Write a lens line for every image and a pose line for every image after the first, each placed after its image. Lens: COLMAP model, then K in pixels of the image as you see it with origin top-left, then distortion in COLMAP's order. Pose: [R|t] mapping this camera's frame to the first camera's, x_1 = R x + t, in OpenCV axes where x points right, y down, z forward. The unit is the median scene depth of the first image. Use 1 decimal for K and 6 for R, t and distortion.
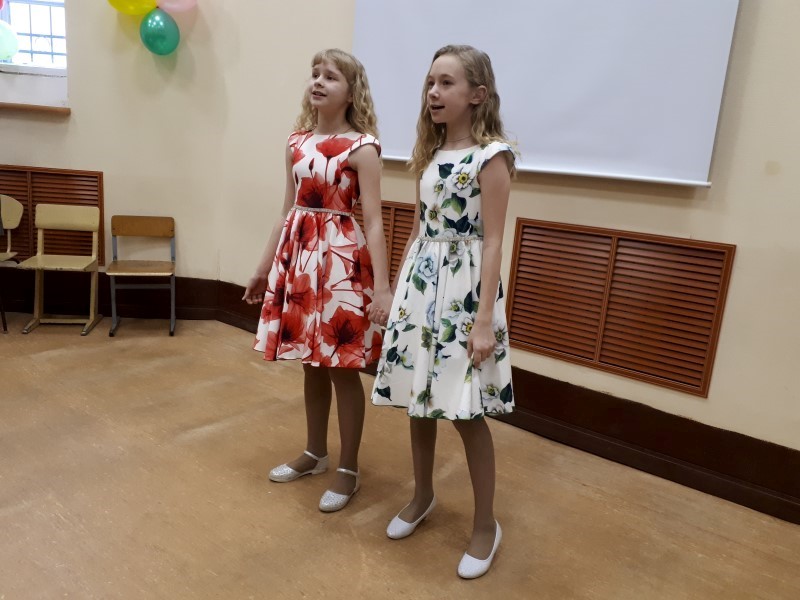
lens RADIAL K [[633.2, 0, 400.0], [0, 633.2, 300.0], [0, 0, 1]] dist [-0.000448, -0.000678]
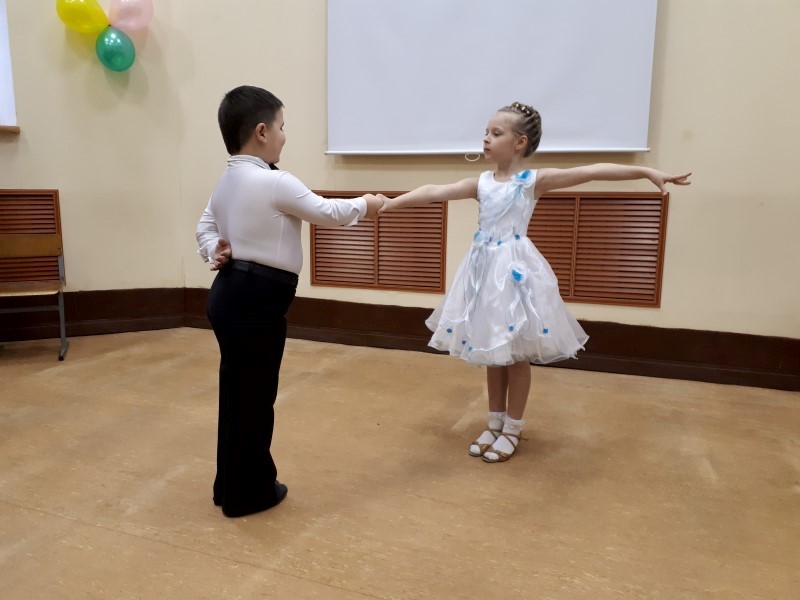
lens RADIAL K [[625.7, 0, 400.0], [0, 625.7, 300.0], [0, 0, 1]] dist [-0.002850, -0.001362]
pose [[0.950513, -0.121727, 0.285846, -0.269085], [0.130789, 0.991328, -0.012754, 0.052452], [-0.281815, 0.049508, 0.958191, -0.081234]]
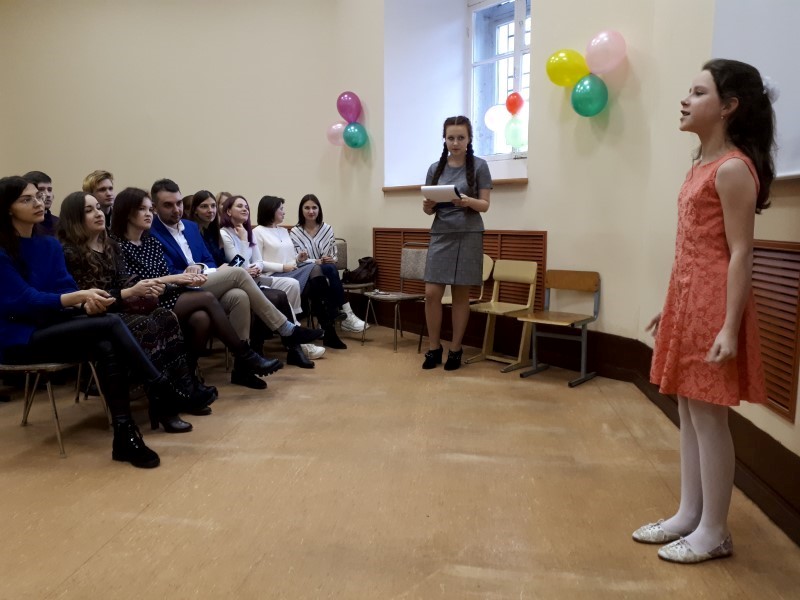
lens RADIAL K [[633.2, 0, 400.0], [0, 633.2, 300.0], [0, 0, 1]] dist [0.051988, -0.000793]
pose [[0.523693, 0.035713, -0.851158, 0.358940], [-0.155631, 0.986318, -0.054371, 0.018049], [0.837571, 0.160940, 0.522086, 0.227631]]
